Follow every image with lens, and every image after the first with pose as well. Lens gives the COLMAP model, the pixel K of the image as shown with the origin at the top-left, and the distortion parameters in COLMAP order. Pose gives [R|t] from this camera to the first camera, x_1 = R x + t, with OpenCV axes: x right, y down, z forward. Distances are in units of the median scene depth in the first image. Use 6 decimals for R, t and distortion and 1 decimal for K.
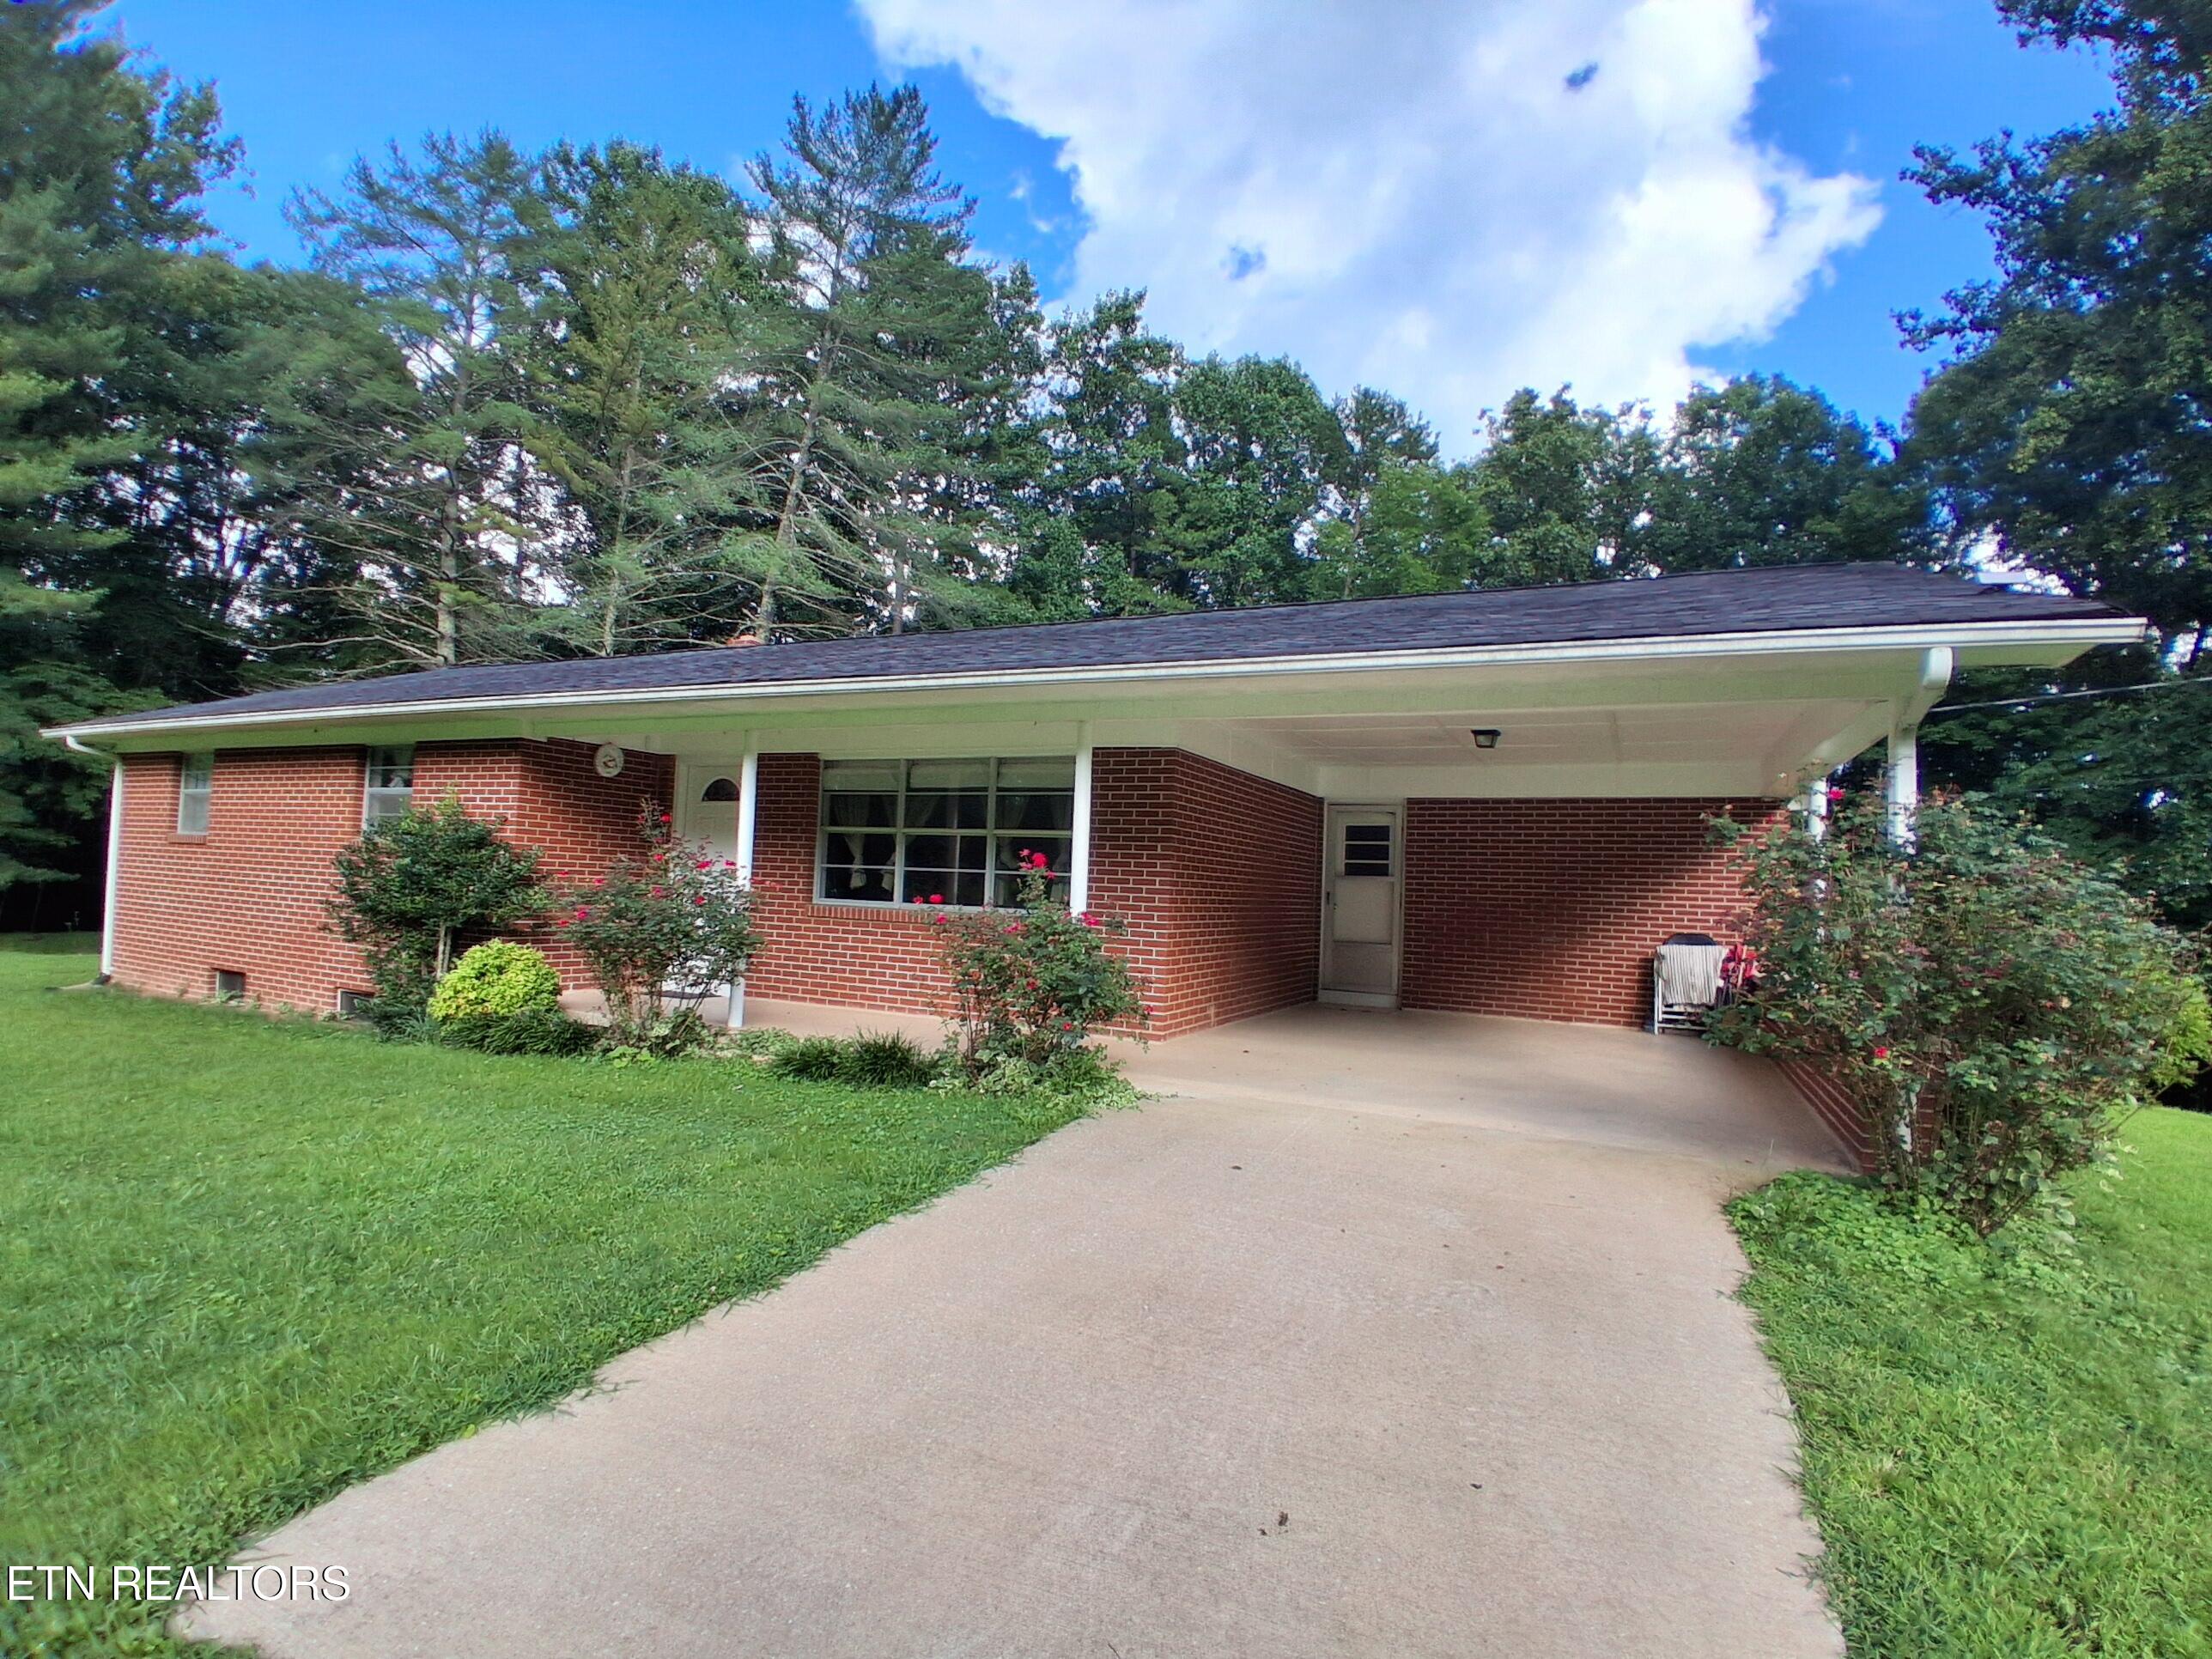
lens RADIAL K [[1091.8, 0, 1104.3], [0, 1091.8, 844.2], [0, 0, 1]] dist [0.004670, -0.047239]
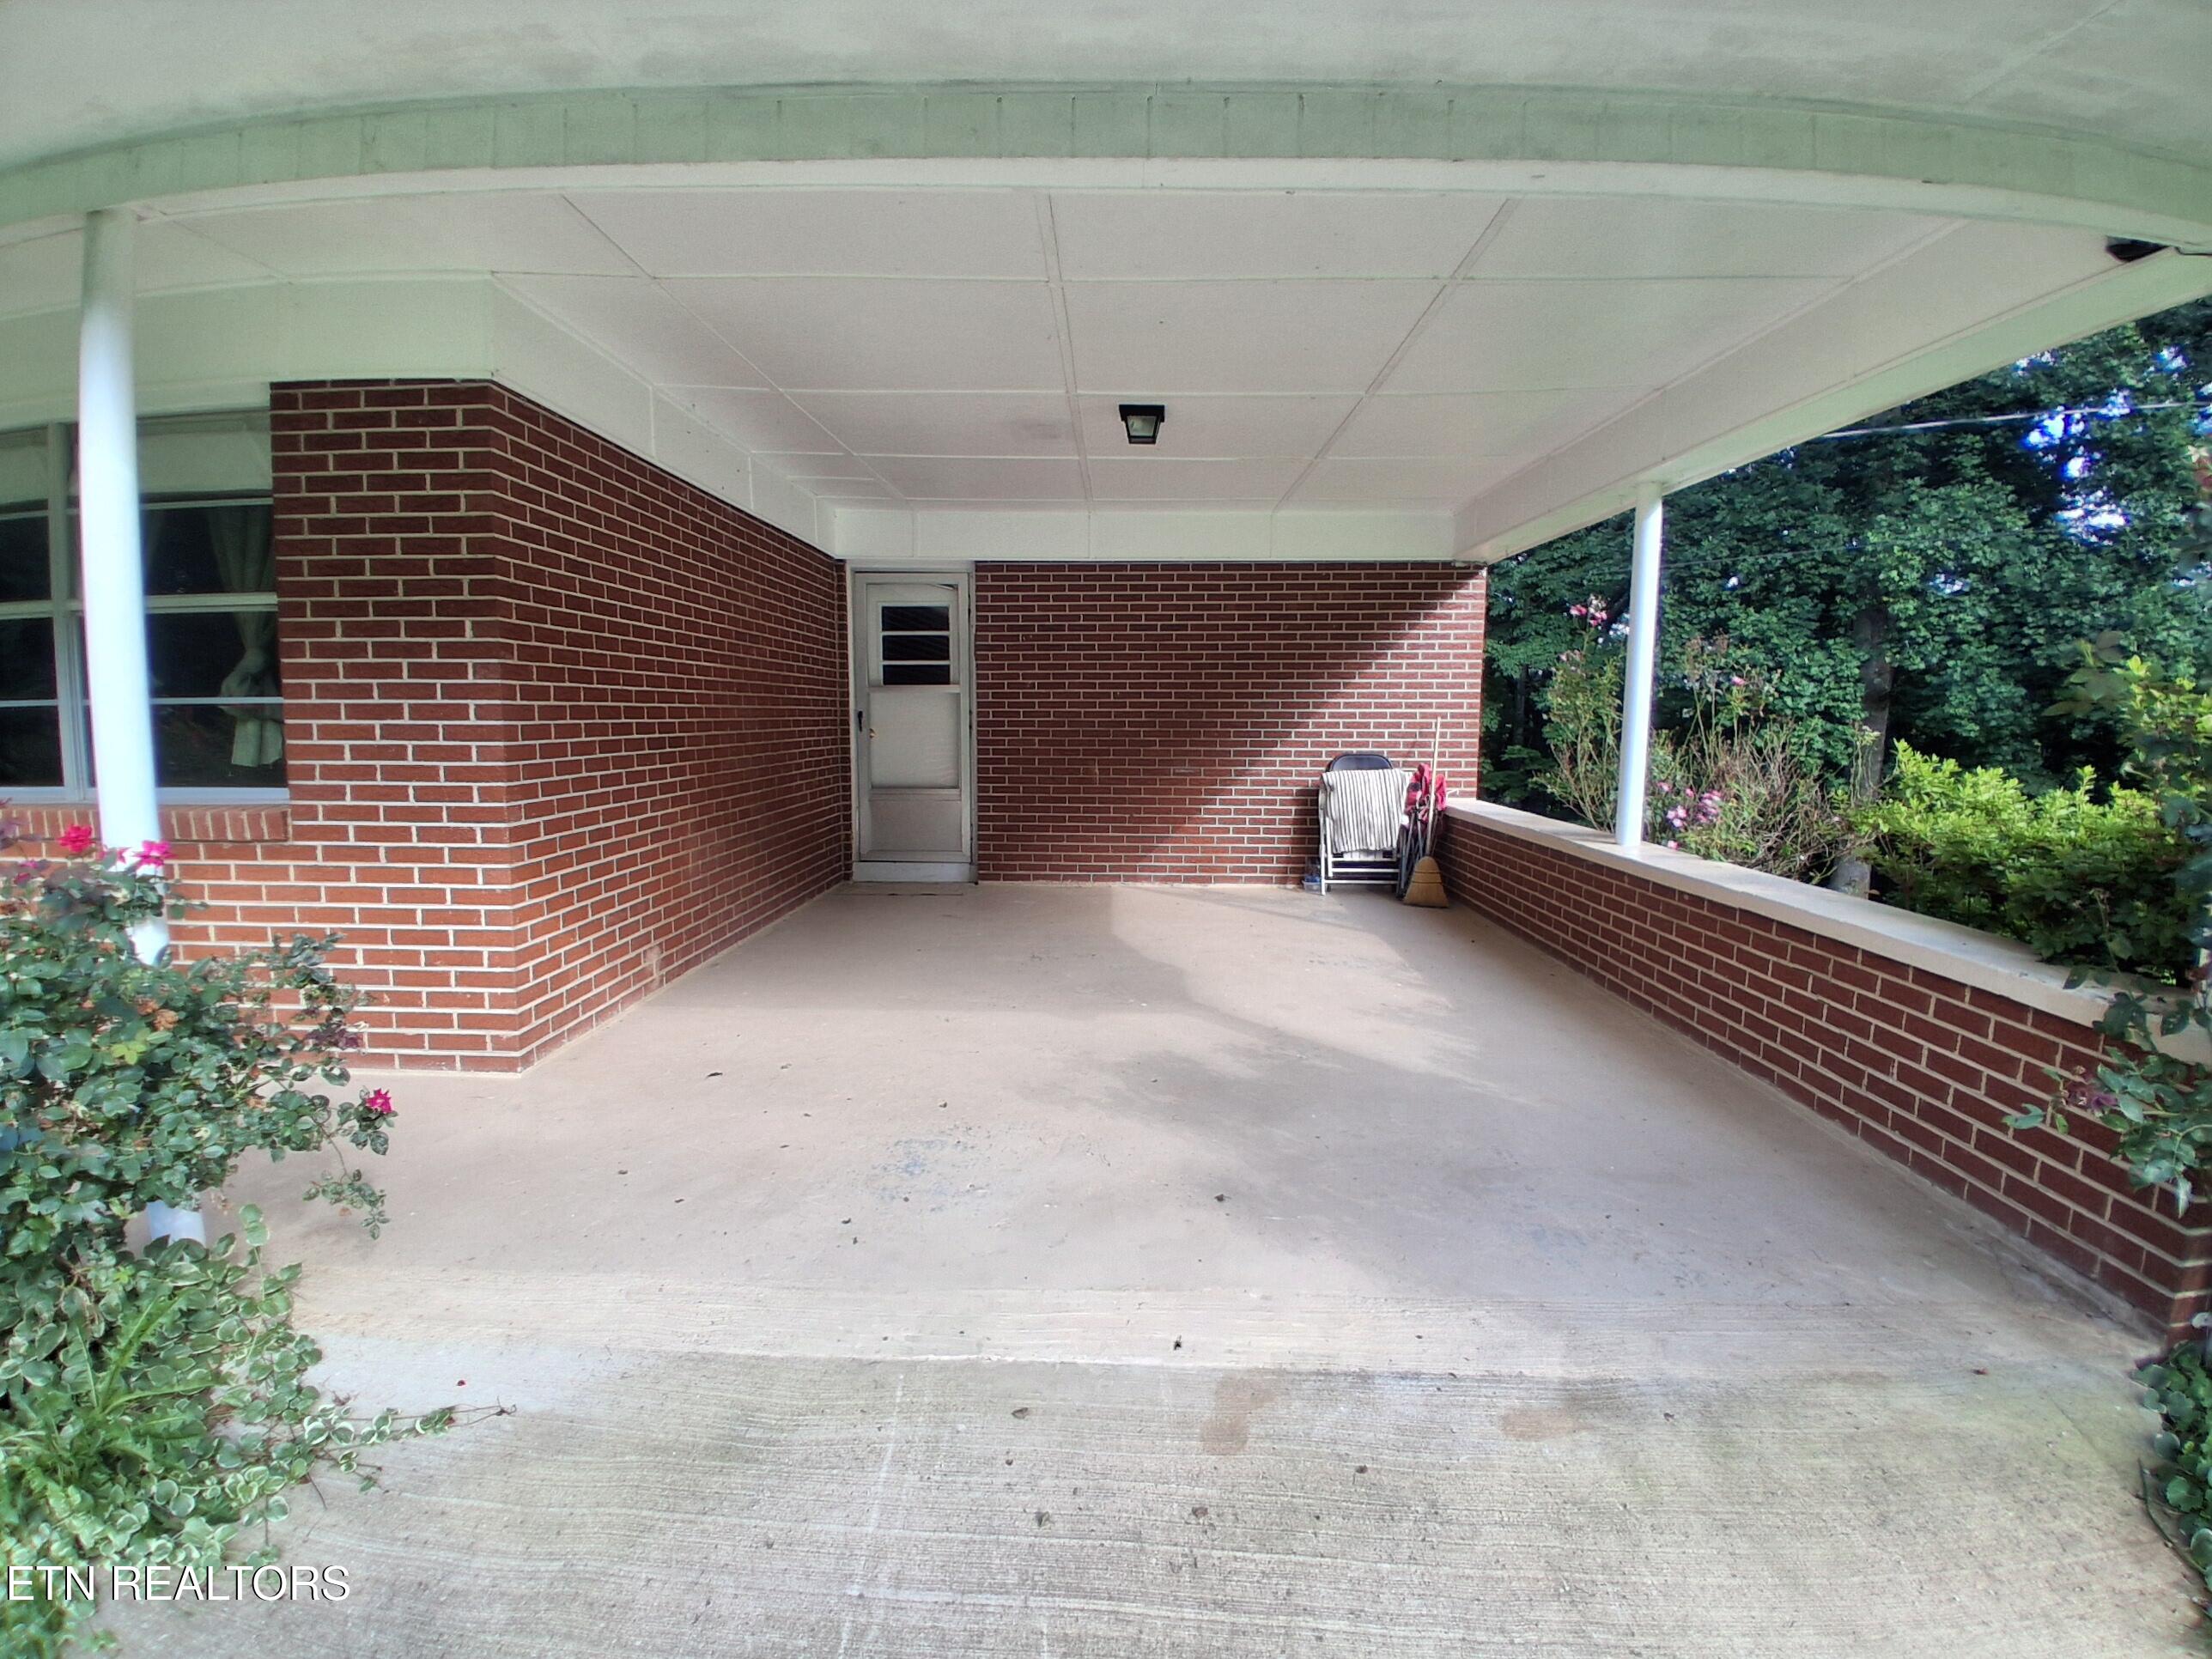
lens RADIAL K [[1052.1, 0, 1081.7], [0, 1052.1, 836.9], [0, 0, 1]] dist [0.002546, -0.039482]
pose [[0.911488, -0.083662, 0.402729, 0.080948], [0.014398, 0.984986, 0.172032, 0.013827], [-0.411075, -0.151007, 0.899007, 0.445013]]
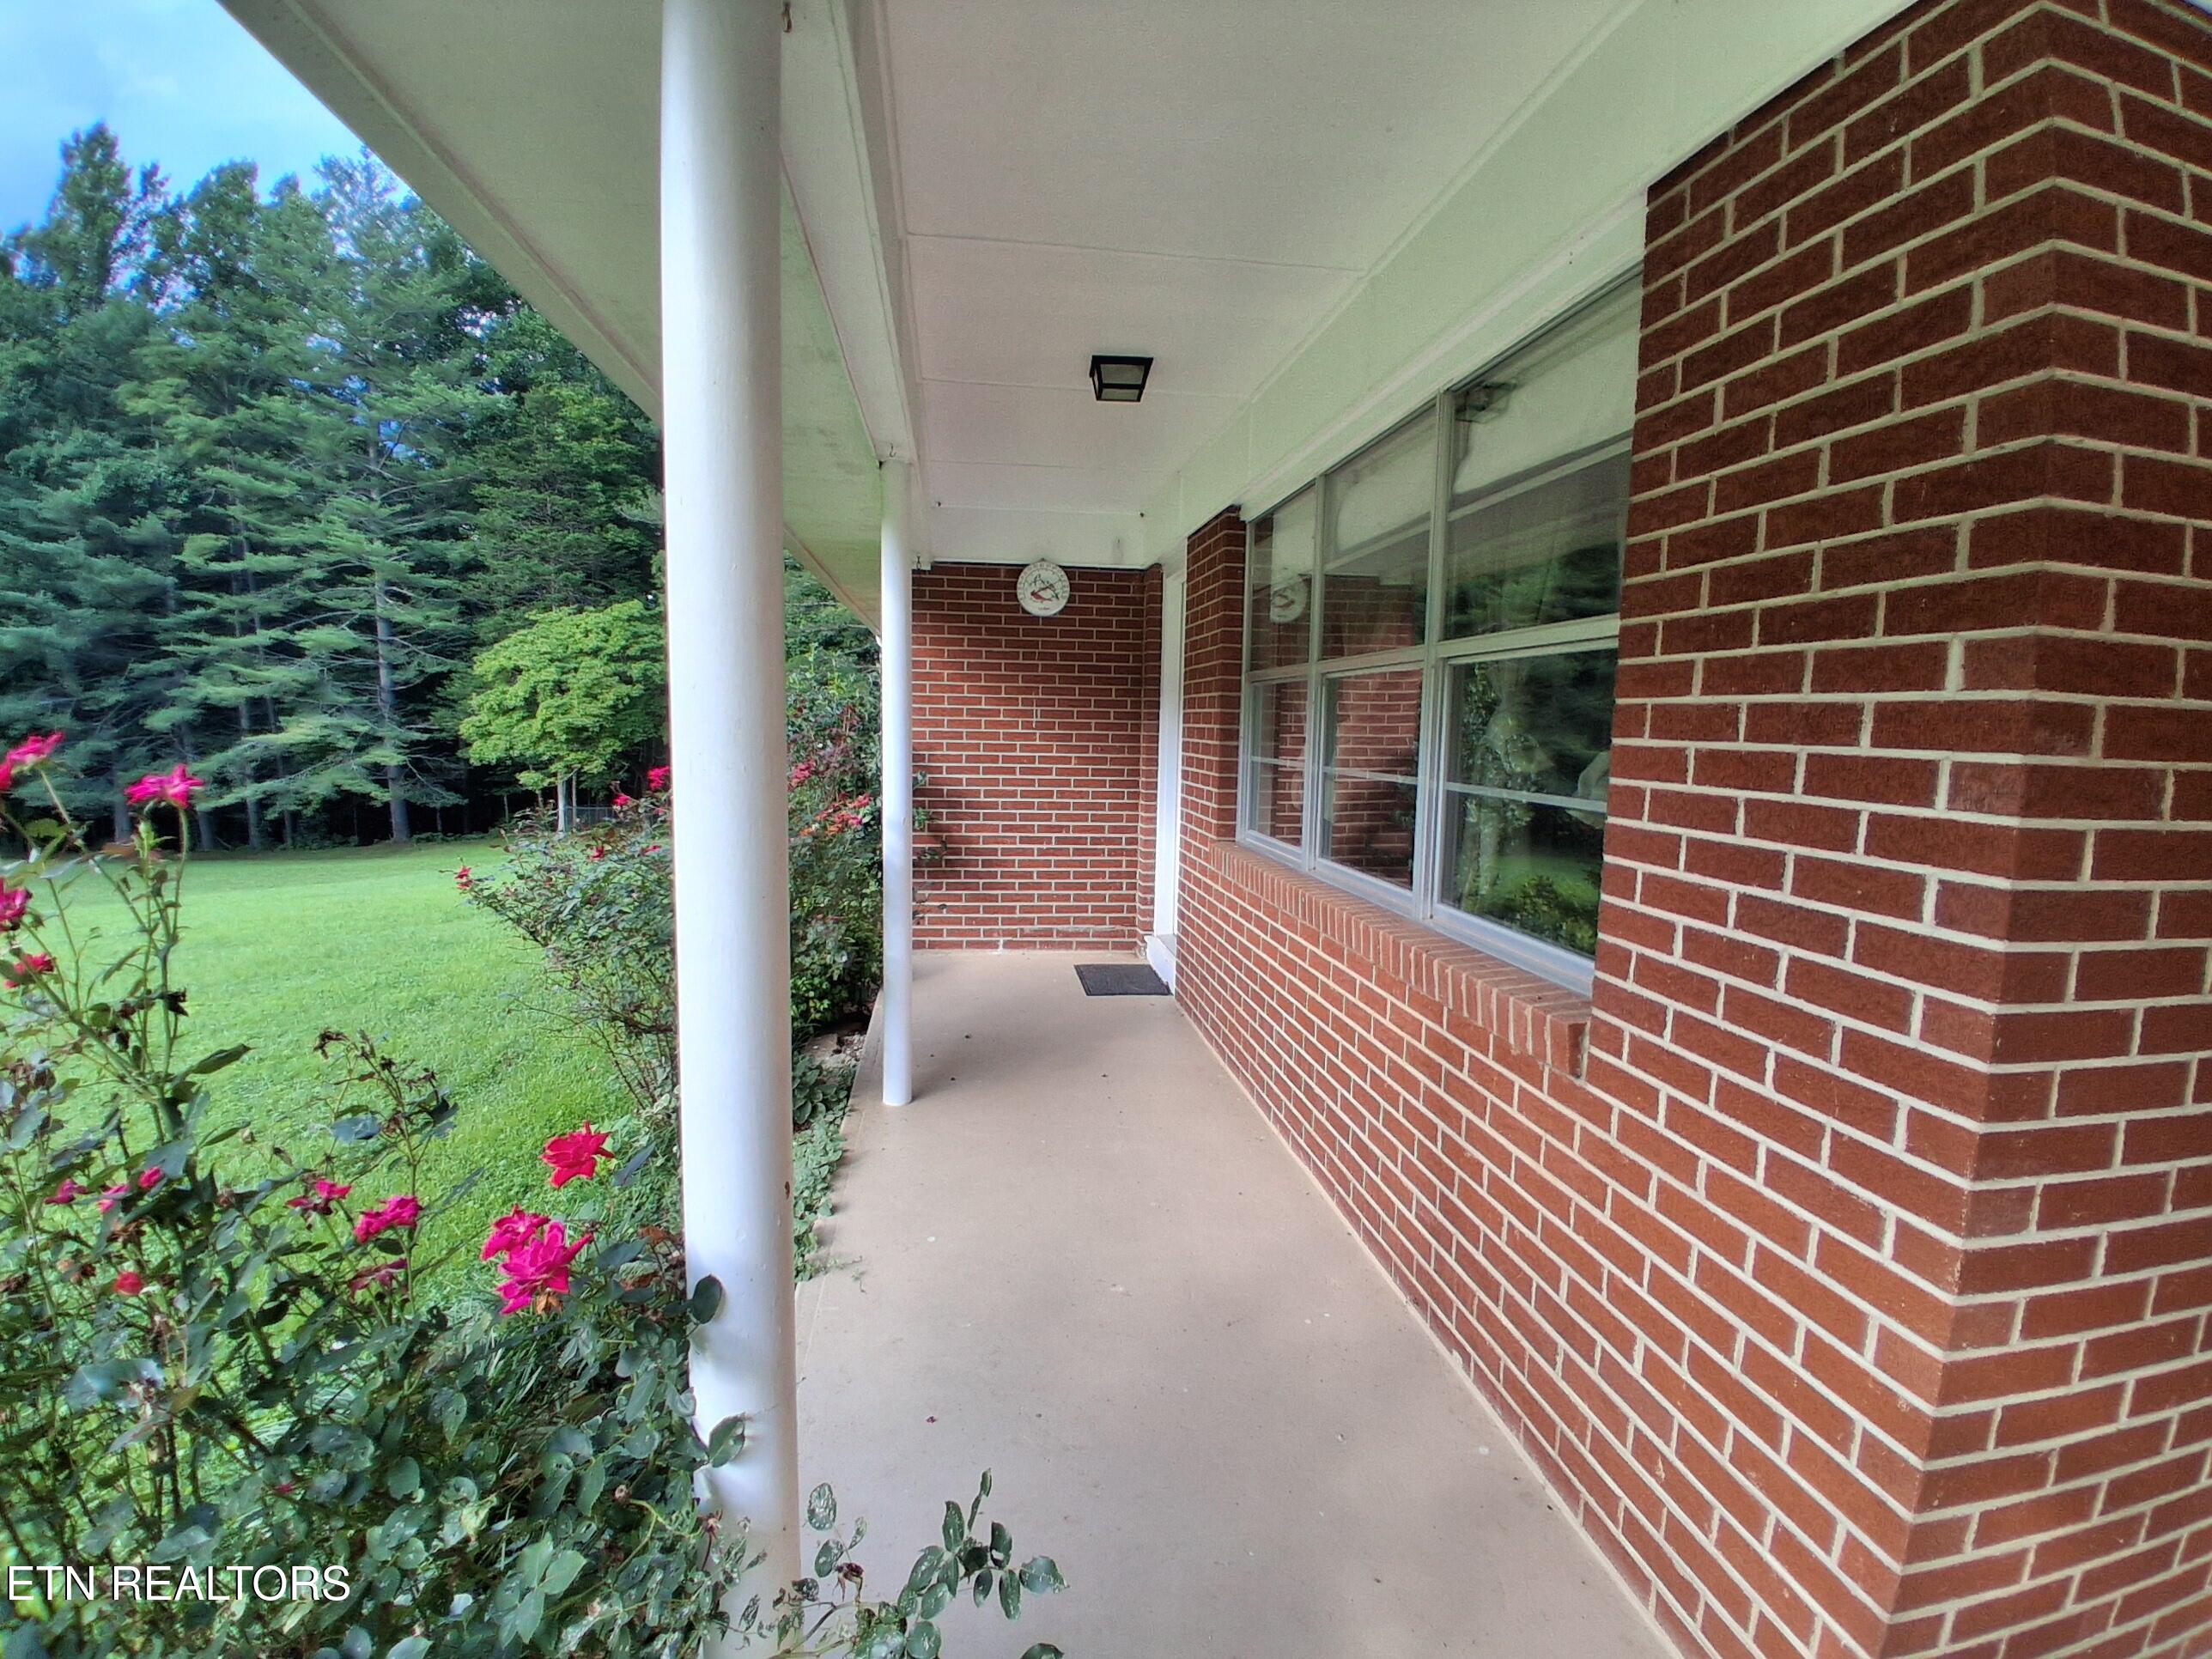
lens RADIAL K [[1091.8, 0, 1104.3], [0, 1091.8, 844.2], [0, 0, 1]] dist [0.004670, -0.047239]
pose [[0.551709, 0.061900, -0.831736, 0.090704], [0.038301, 0.994310, 0.099405, 0.007313], [0.833157, -0.086699, 0.546199, 0.693872]]
